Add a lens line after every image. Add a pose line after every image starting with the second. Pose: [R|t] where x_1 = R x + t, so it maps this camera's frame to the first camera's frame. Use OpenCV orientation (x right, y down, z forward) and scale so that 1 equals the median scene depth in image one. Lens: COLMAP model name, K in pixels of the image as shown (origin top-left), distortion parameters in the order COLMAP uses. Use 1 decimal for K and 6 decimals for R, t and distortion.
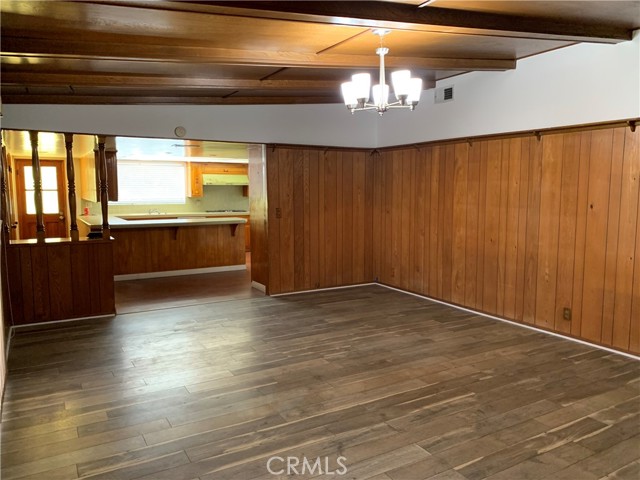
lens RADIAL K [[491.0, 0, 319.5], [0, 491.0, 243.5], [0, 0, 1]] dist [0.049286, -0.066301]
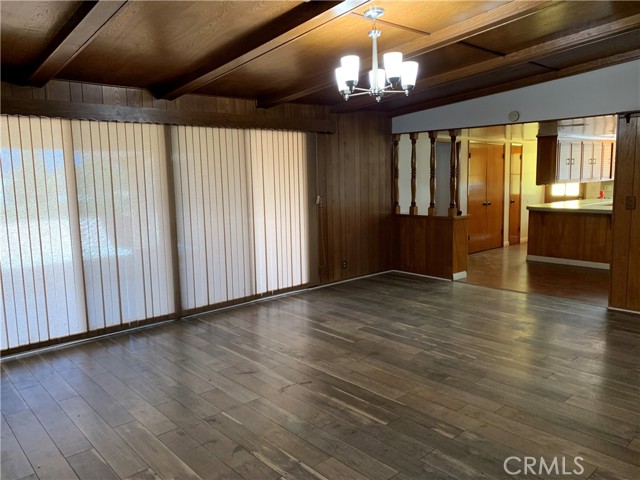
lens RADIAL K [[491.0, 0, 320.4], [0, 491.0, 236.0], [0, 0, 1]] dist [0.049286, -0.066301]
pose [[0.199206, 0.114727, -0.973219, 0.845987], [-0.089587, 0.991097, 0.098497, -0.065008], [0.975854, 0.067566, 0.207711, 0.557580]]
